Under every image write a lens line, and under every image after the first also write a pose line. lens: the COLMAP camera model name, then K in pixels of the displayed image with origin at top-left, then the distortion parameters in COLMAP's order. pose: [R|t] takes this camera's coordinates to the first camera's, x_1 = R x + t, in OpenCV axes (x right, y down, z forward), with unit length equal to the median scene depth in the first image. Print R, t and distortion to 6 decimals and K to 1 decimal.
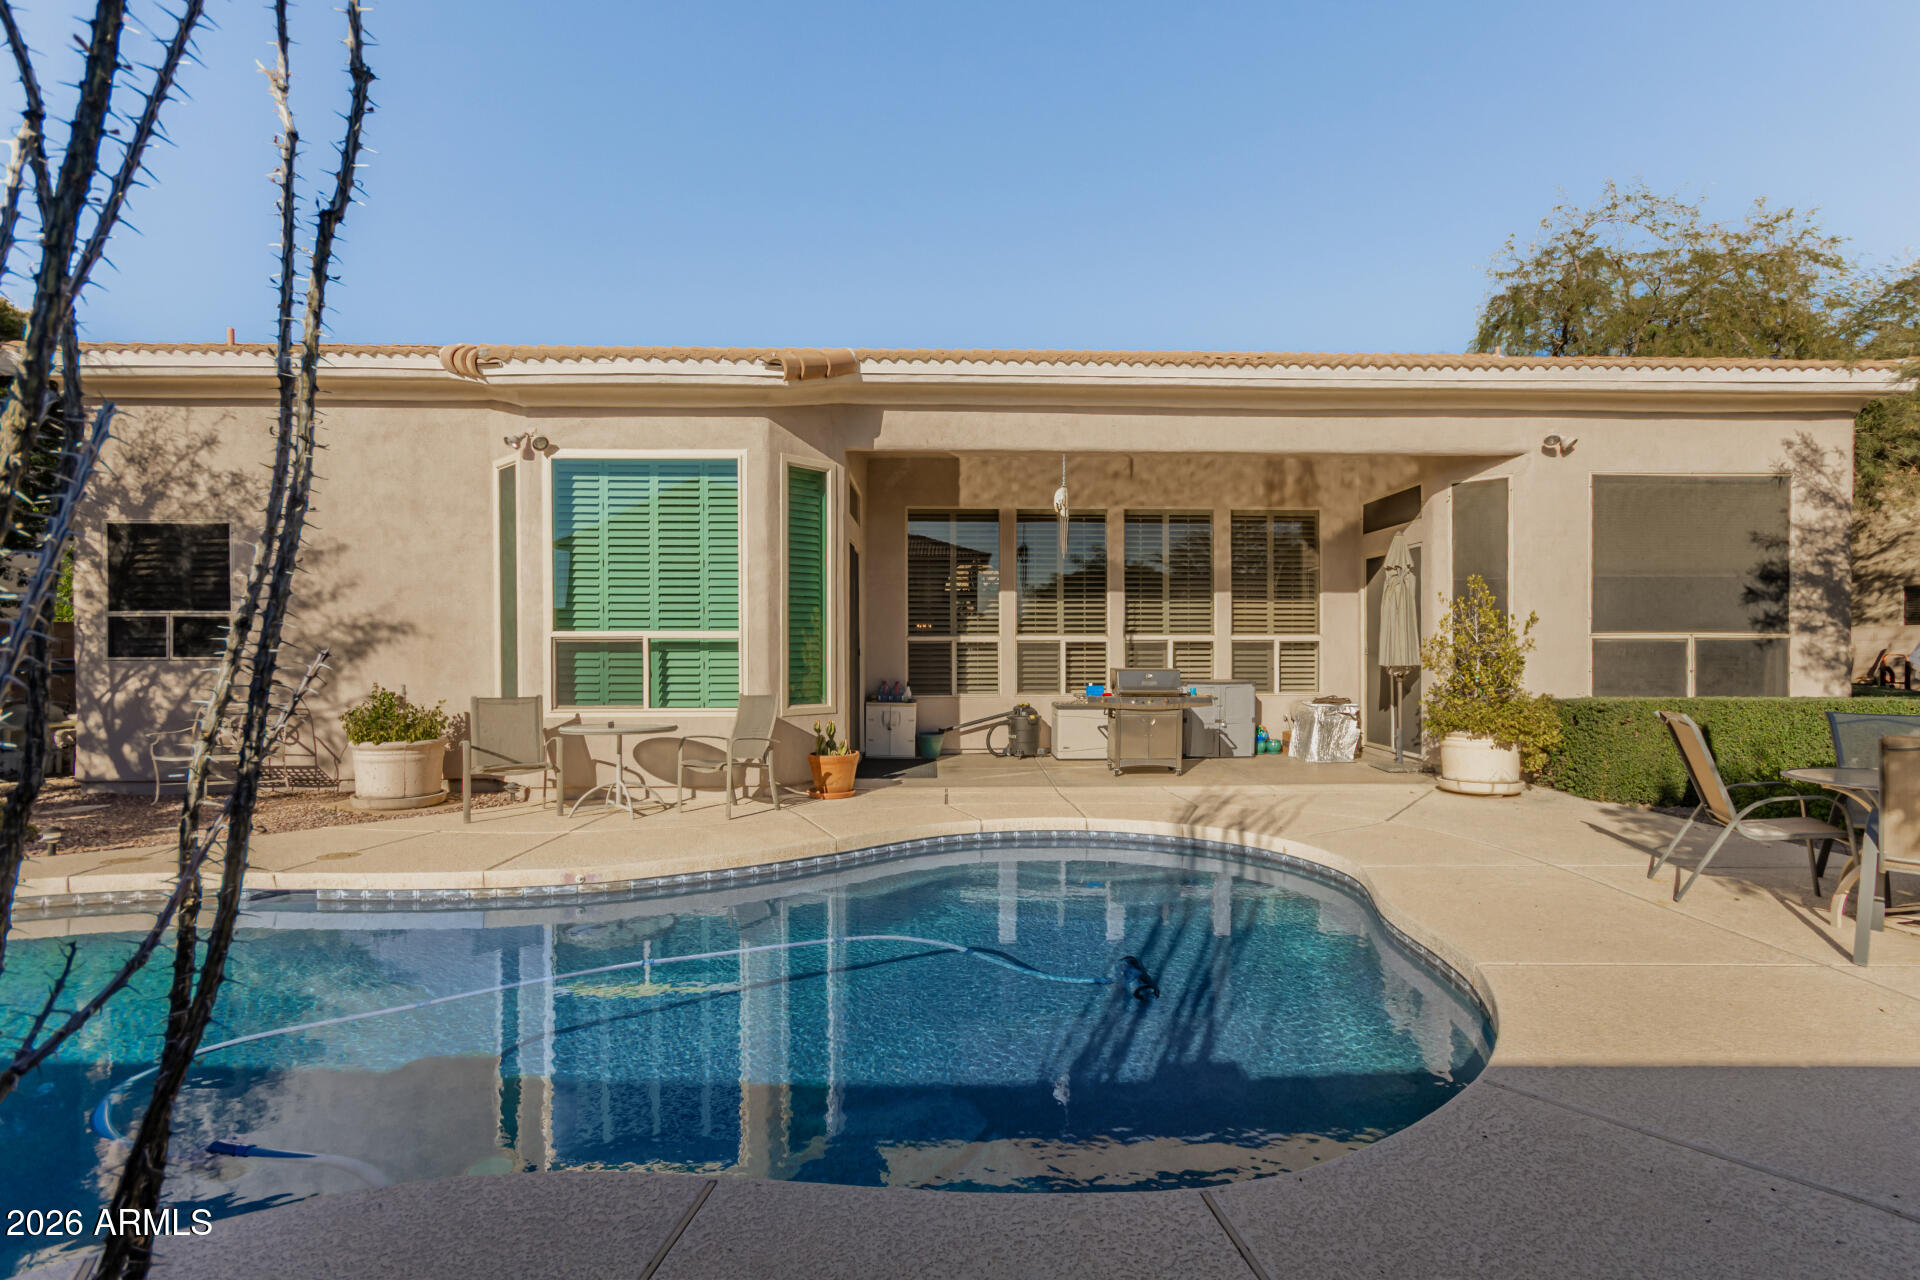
lens RADIAL K [[904.3, 0, 959.8], [0, 904.3, 648.3], [0, 0, 1]] dist [0.007446, -0.005355]
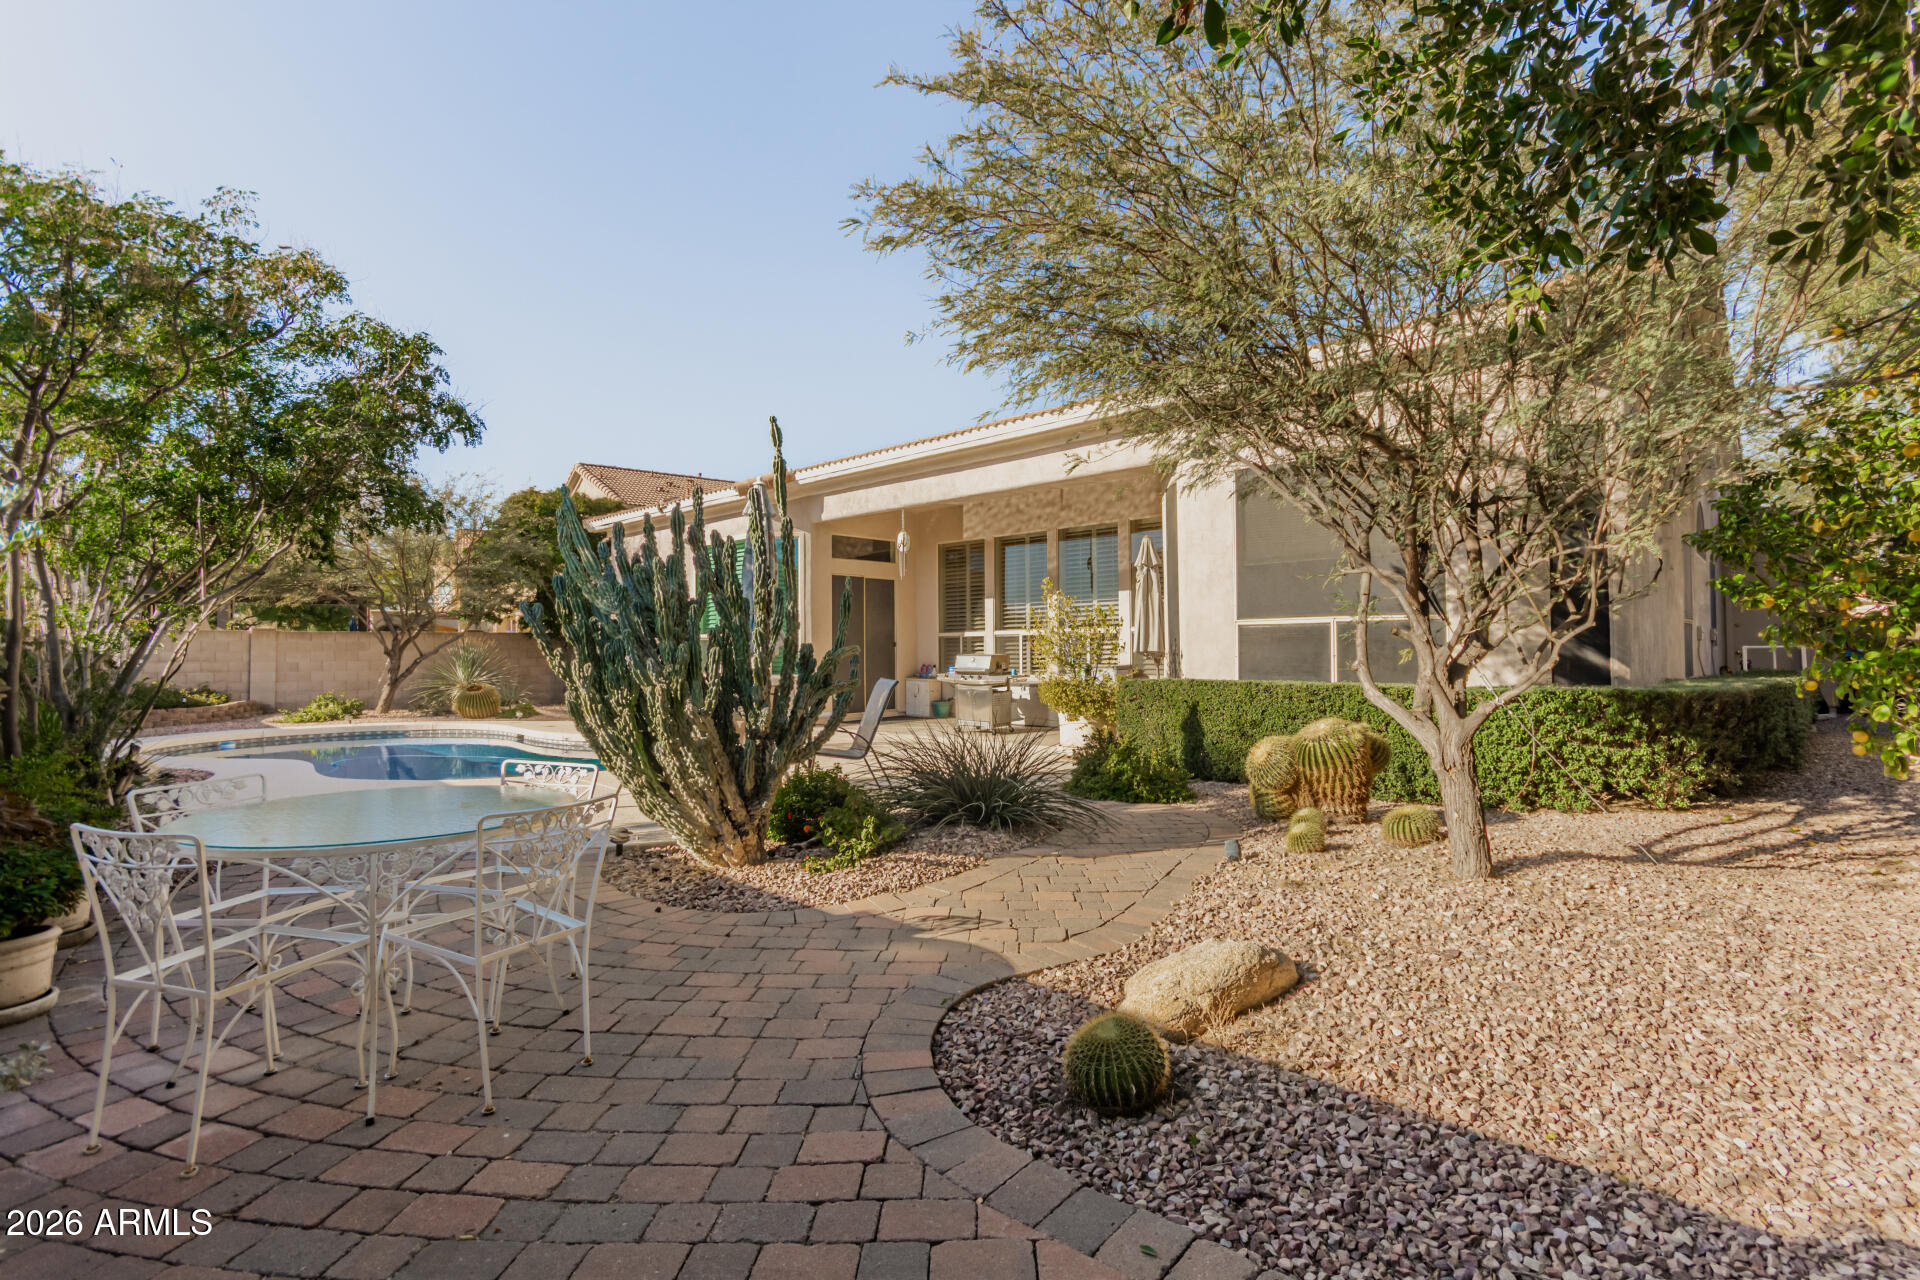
lens RADIAL K [[904.3, 0, 958.1], [0, 904.3, 647.0], [0, 0, 1]] dist [0.007446, -0.005355]
pose [[0.709188, -0.008481, -0.704969, 1.212414], [0.011817, 0.999930, -0.000142, 0.011720], [0.704921, -0.008230, 0.709238, 0.007987]]
